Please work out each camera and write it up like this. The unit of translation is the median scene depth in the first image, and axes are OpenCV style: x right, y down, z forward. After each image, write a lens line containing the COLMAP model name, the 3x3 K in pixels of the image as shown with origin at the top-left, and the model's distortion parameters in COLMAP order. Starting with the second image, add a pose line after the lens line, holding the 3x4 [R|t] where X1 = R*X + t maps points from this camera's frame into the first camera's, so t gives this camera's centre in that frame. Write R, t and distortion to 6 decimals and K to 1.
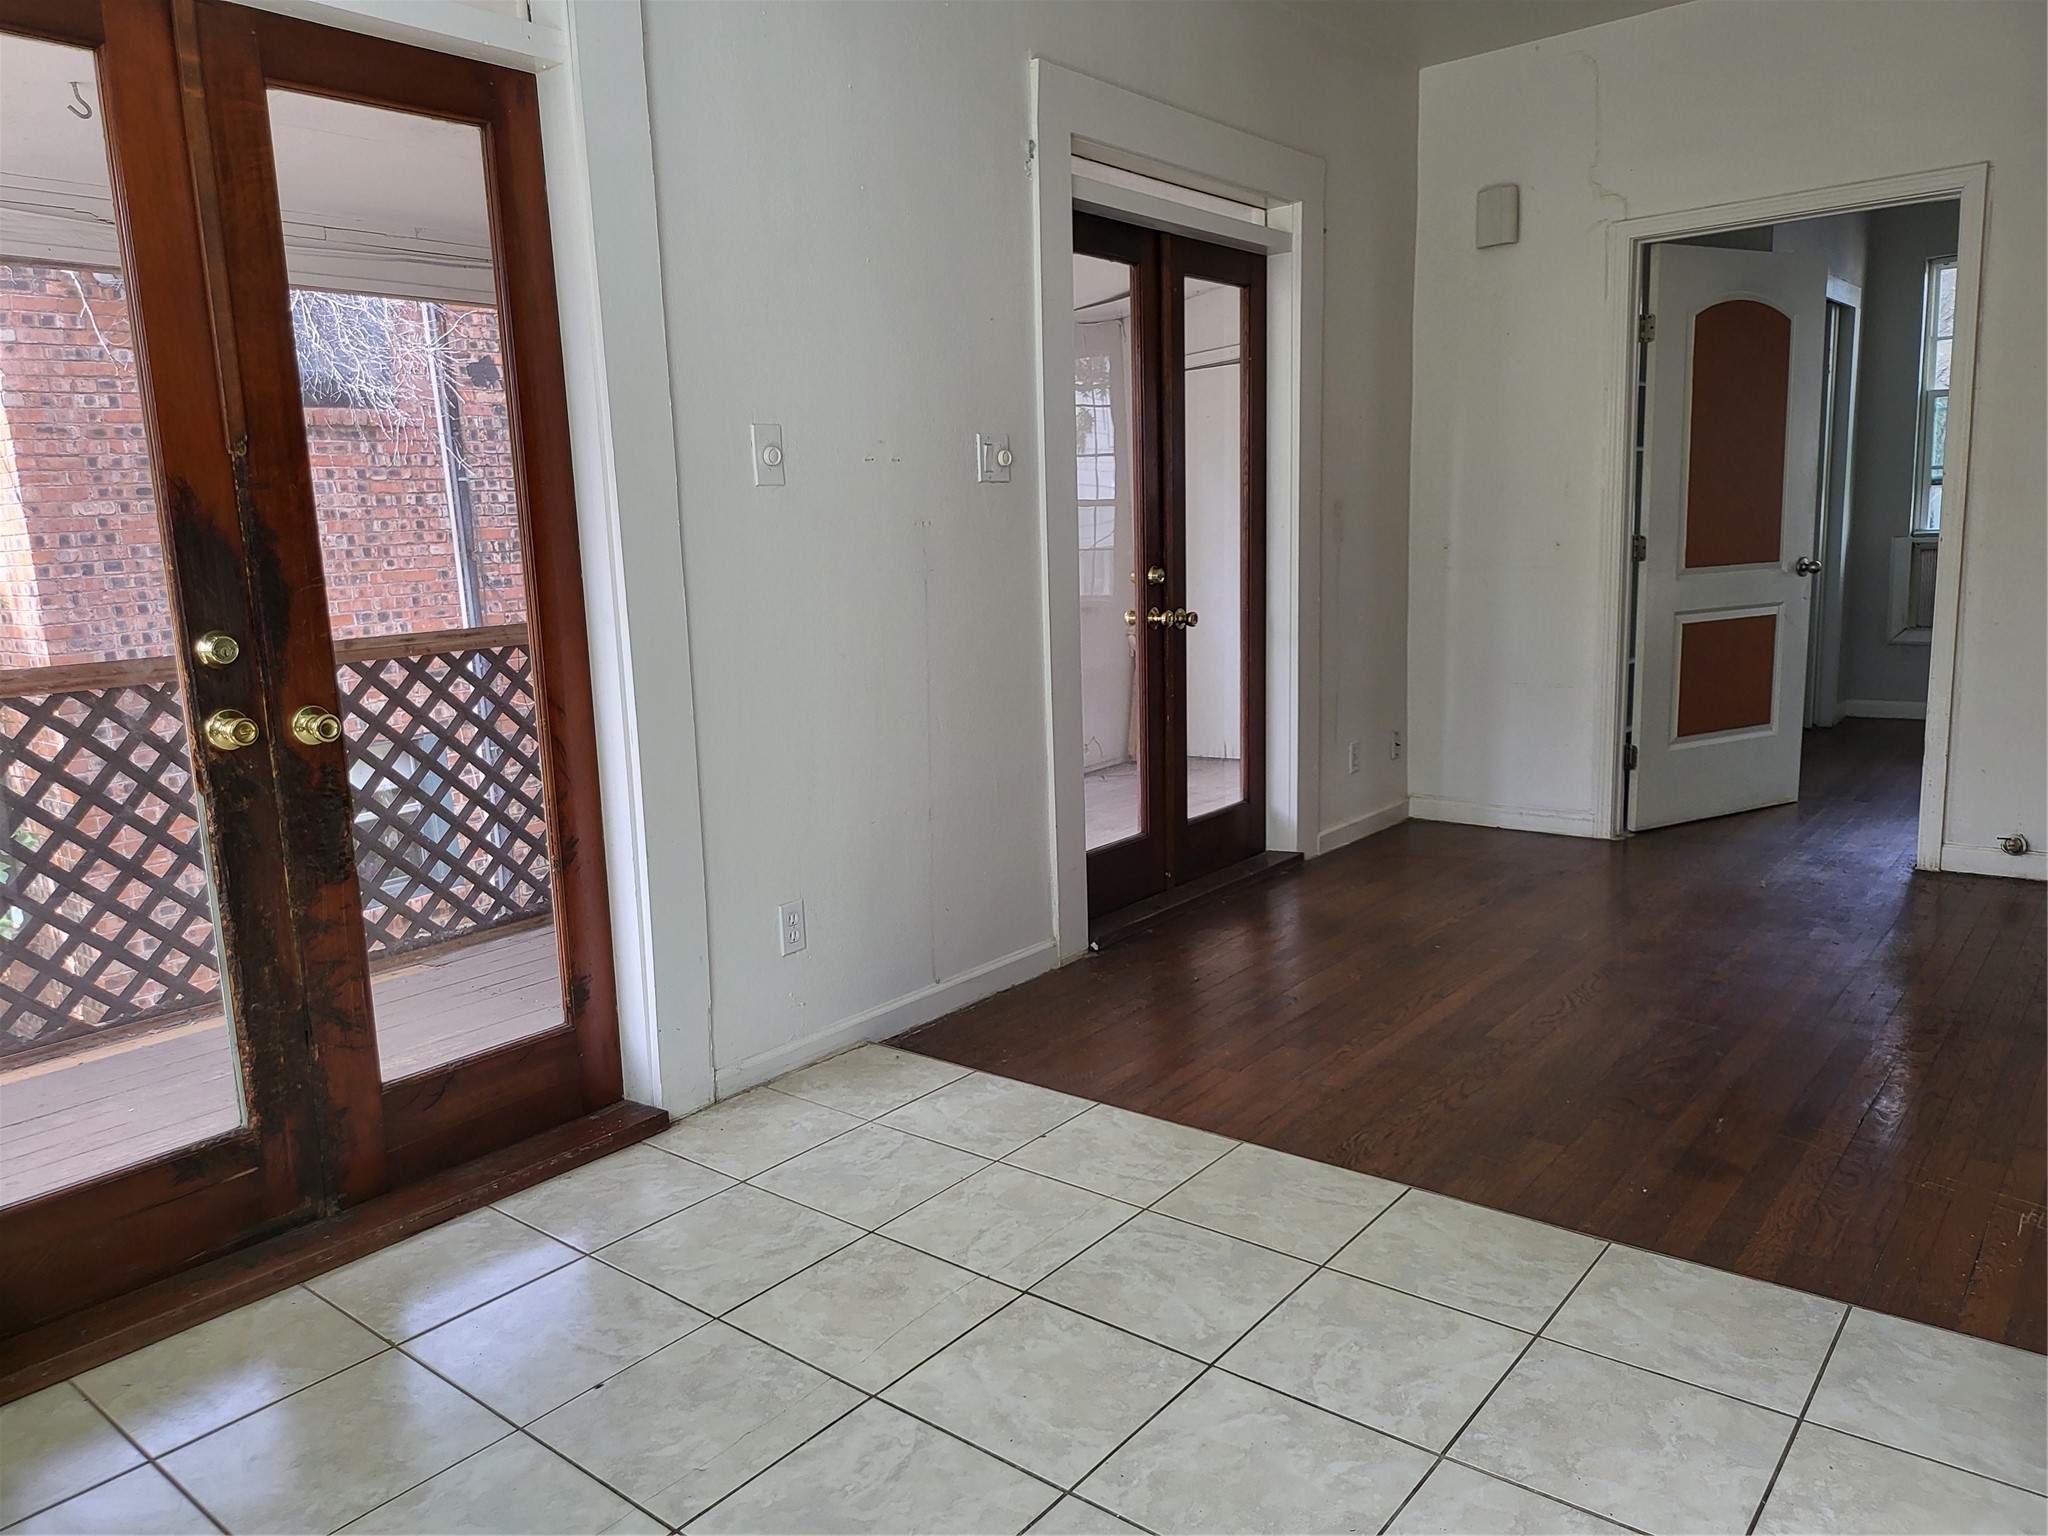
lens RADIAL K [[1432.4, 0, 1004.6], [0, 1432.4, 773.6], [0, 0, 1]] dist [0.059279, -0.059659]
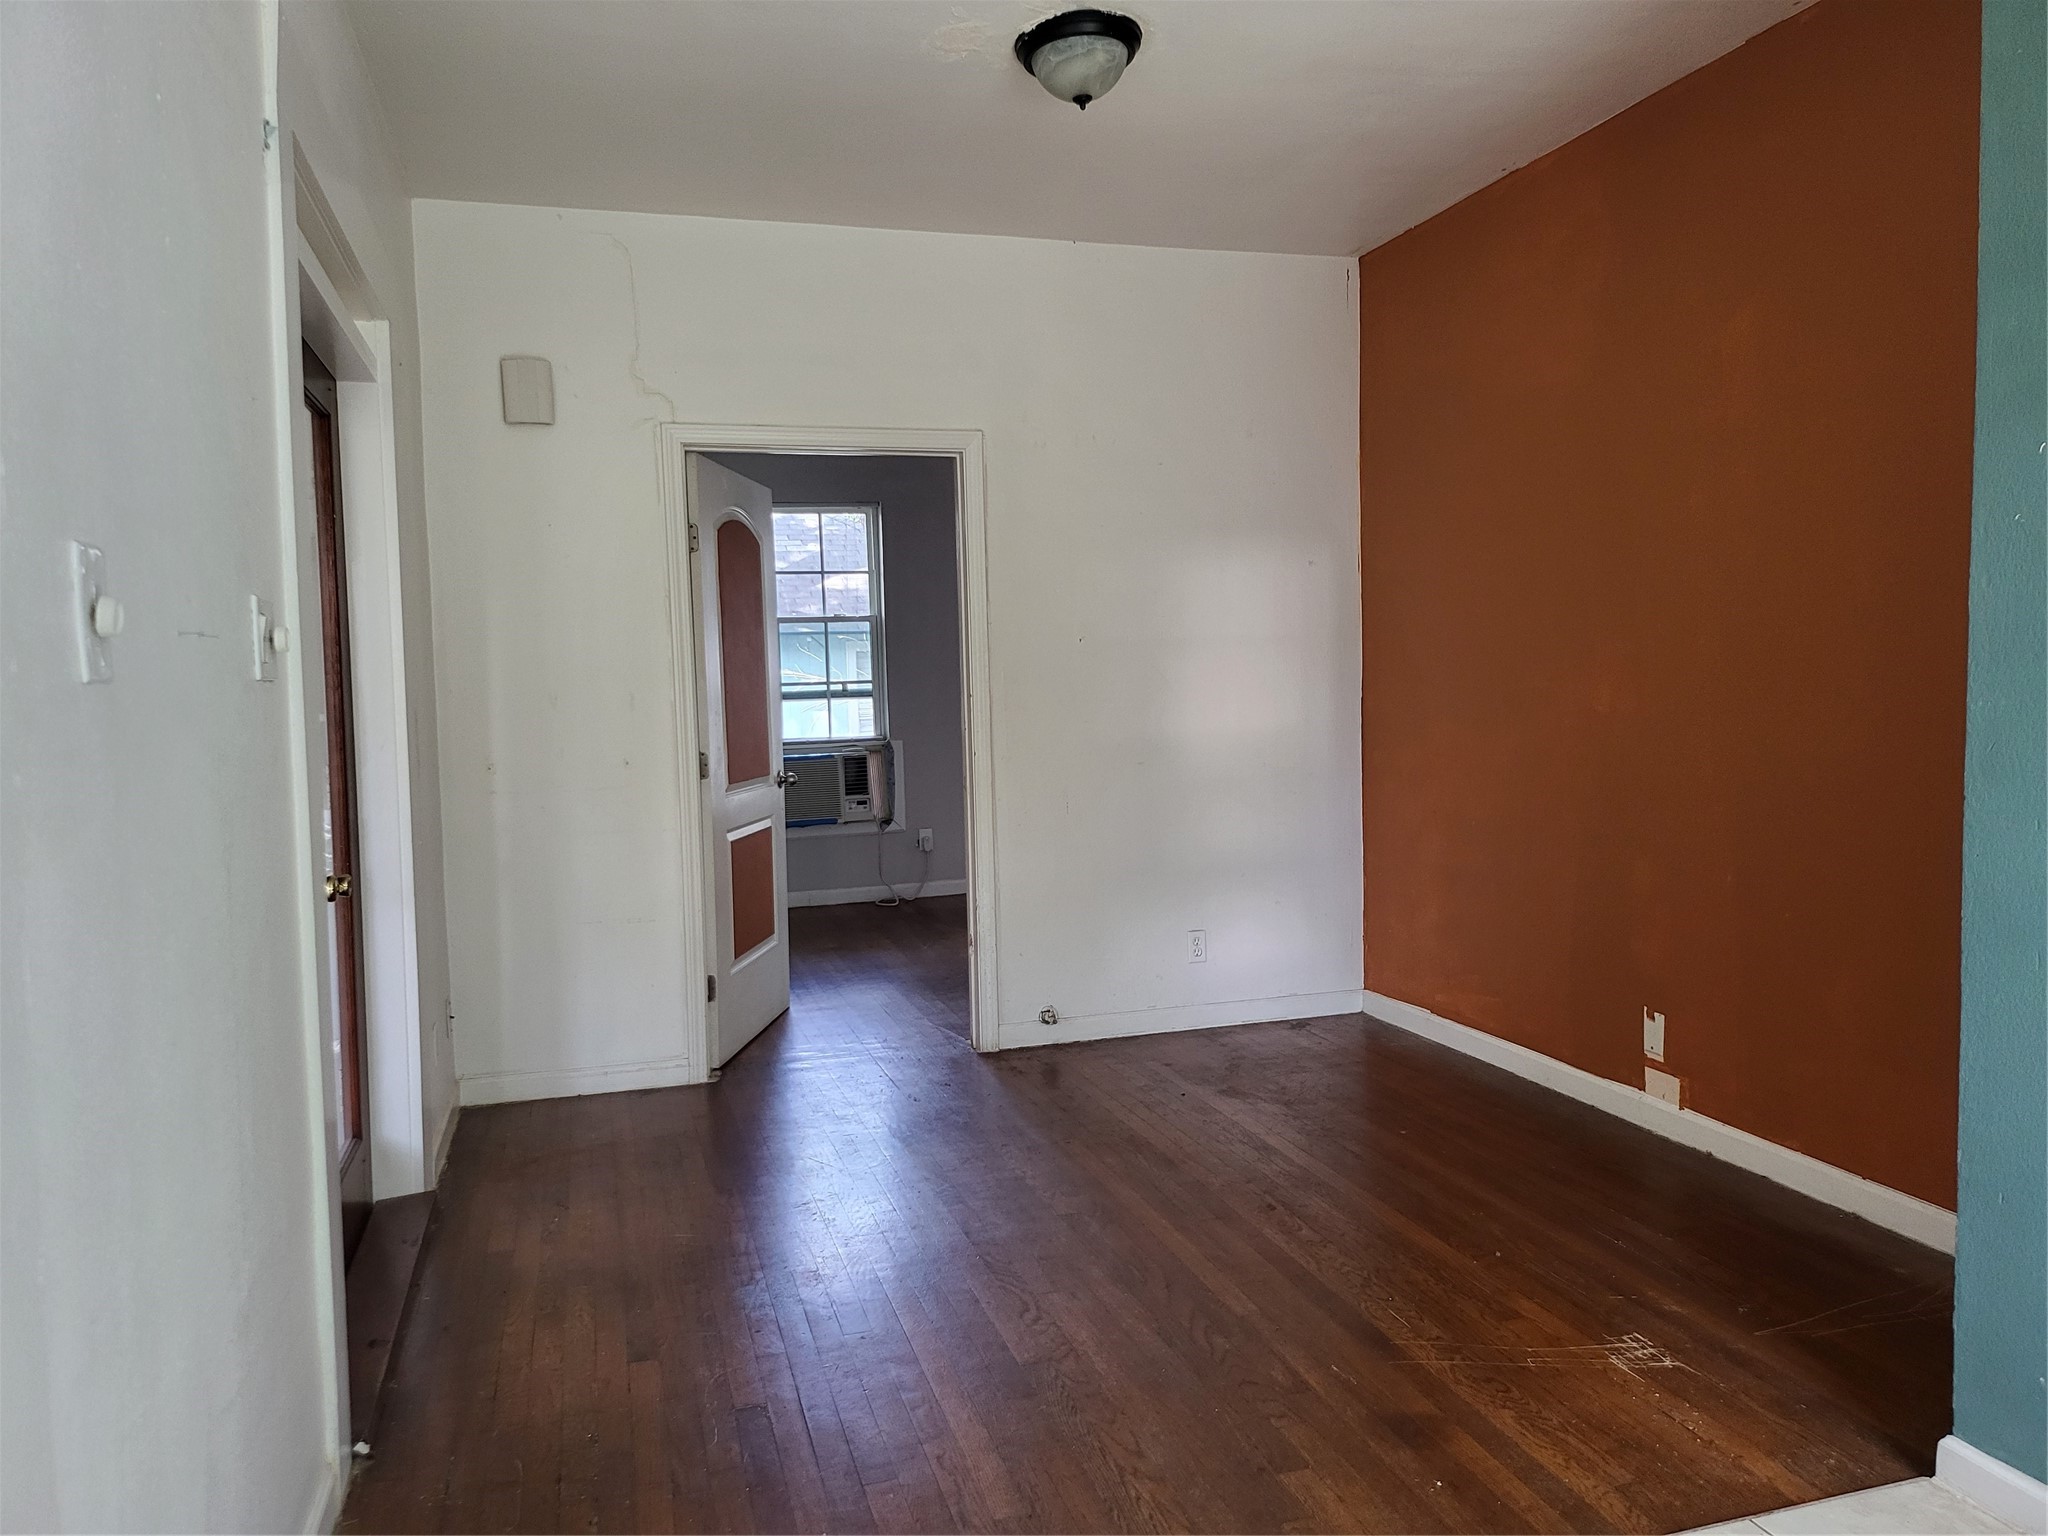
lens RADIAL K [[1432.4, 0, 1004.6], [0, 1432.4, 773.6], [0, 0, 1]] dist [0.059279, -0.059659]
pose [[0.567676, -0.028115, 0.822772, -0.252214], [0.142126, 0.987757, -0.064308, -0.073082], [-0.810891, 0.153443, 0.564722, 0.369944]]
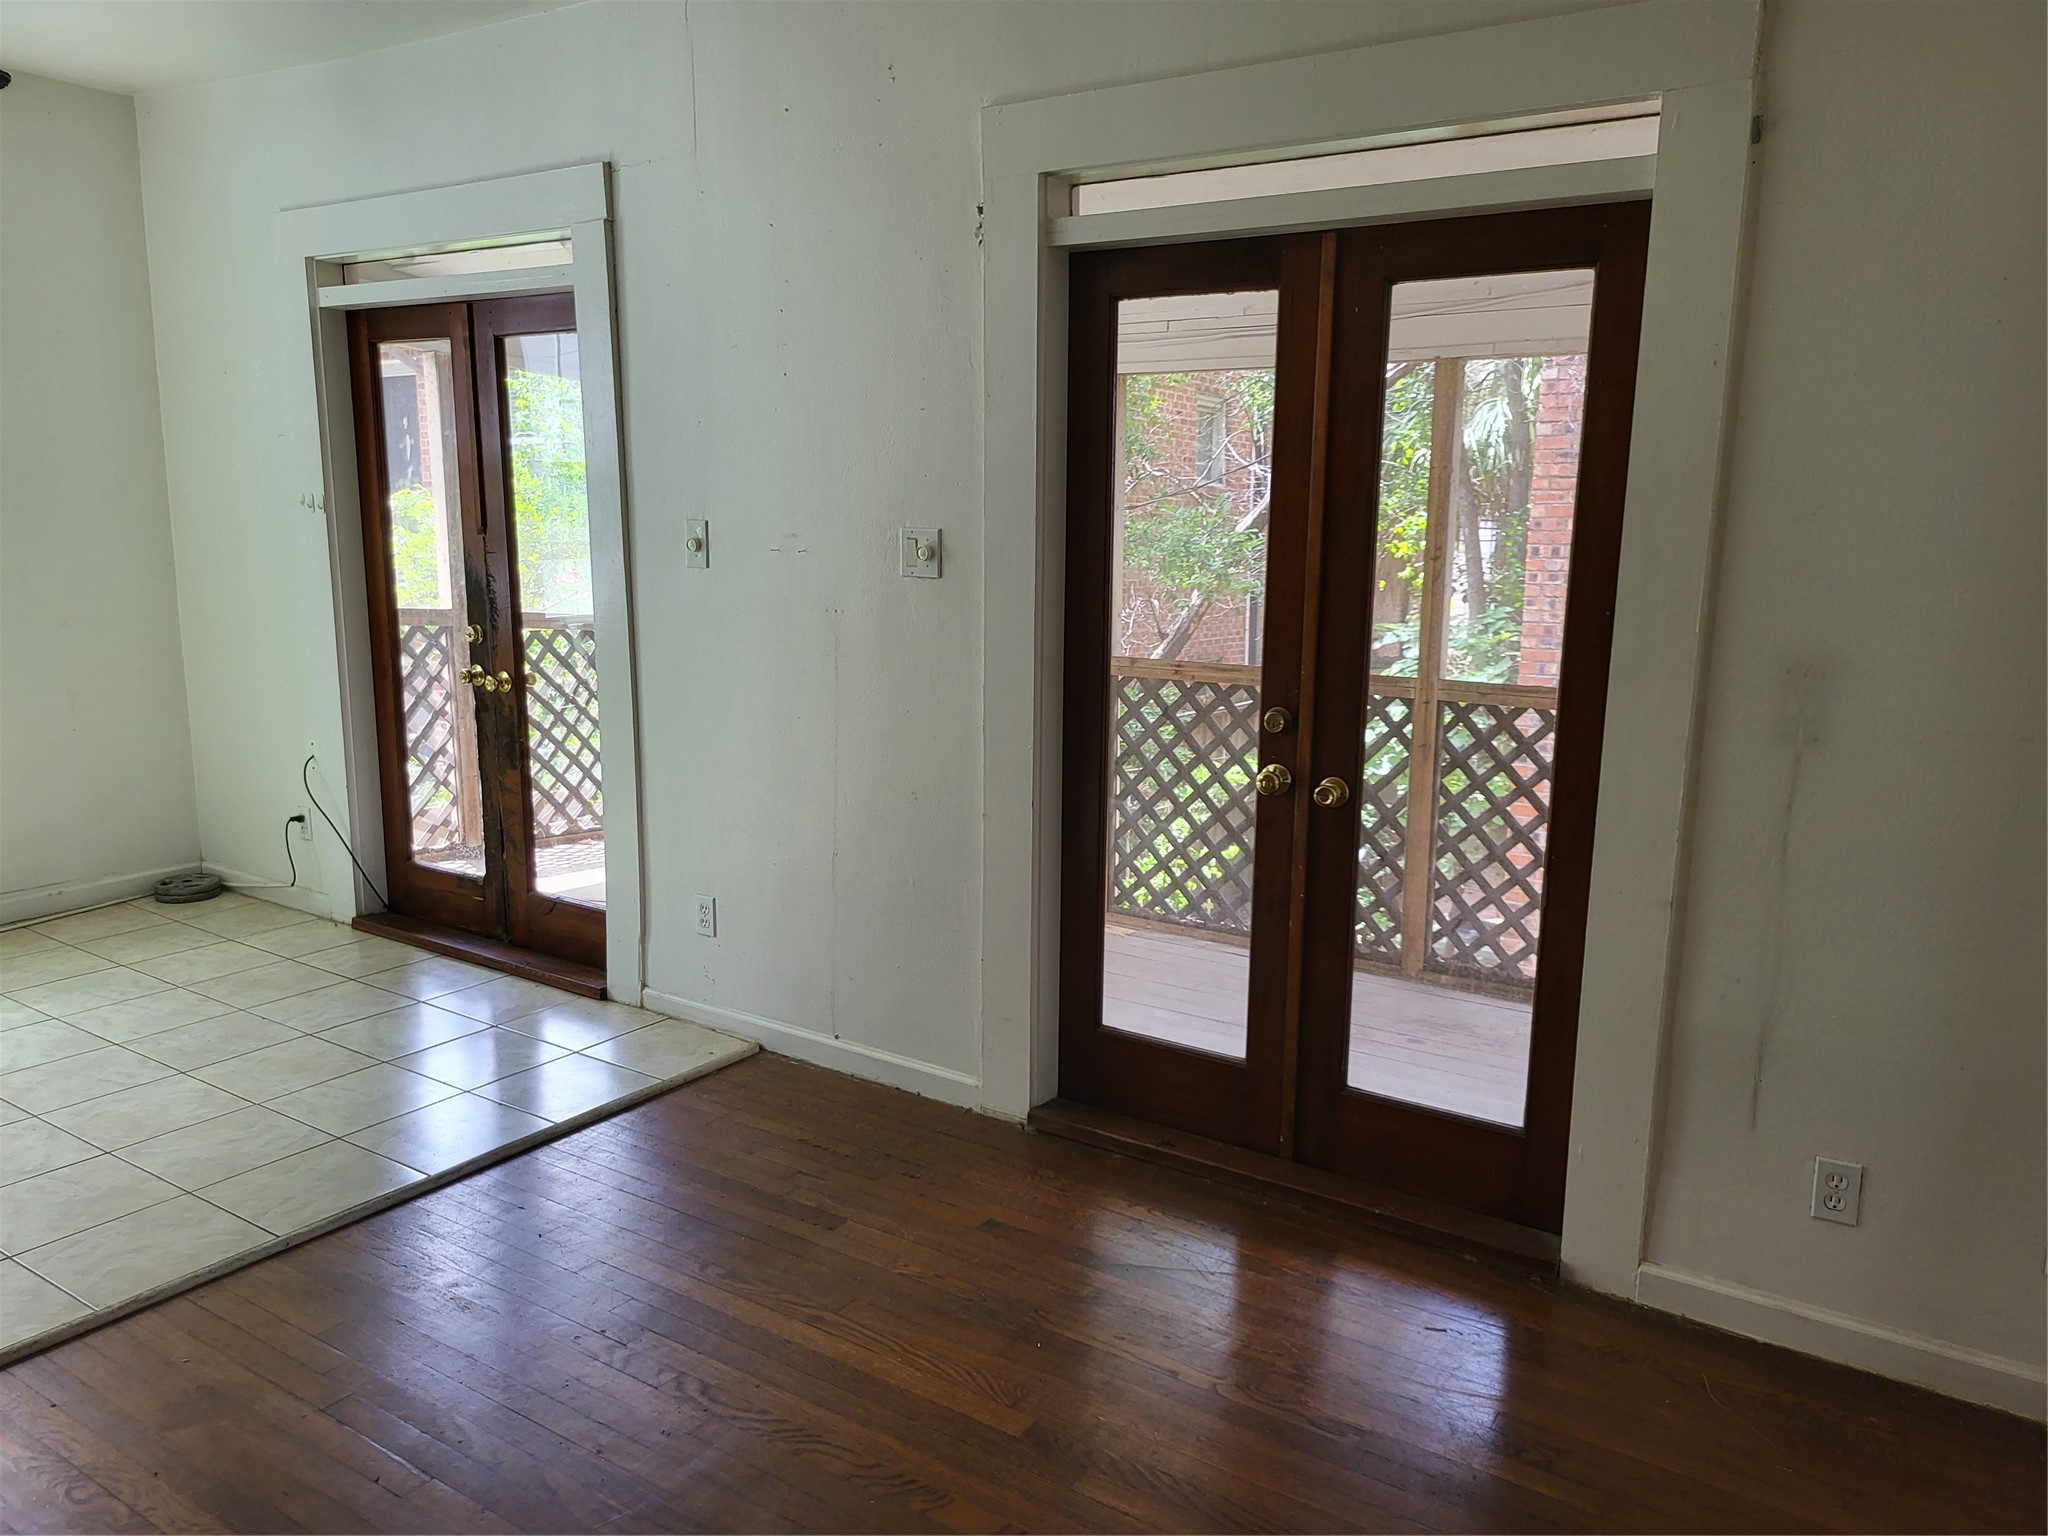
lens RADIAL K [[1466.1, 0, 1025.7], [0, 1466.1, 772.1], [0, 0, 1]] dist [0.071122, -0.082399]
pose [[0.105752, 0.210022, -0.971961, 0.805308], [-0.195391, 0.962775, 0.186778, -0.224342], [0.975007, 0.170160, 0.142852, 0.778336]]
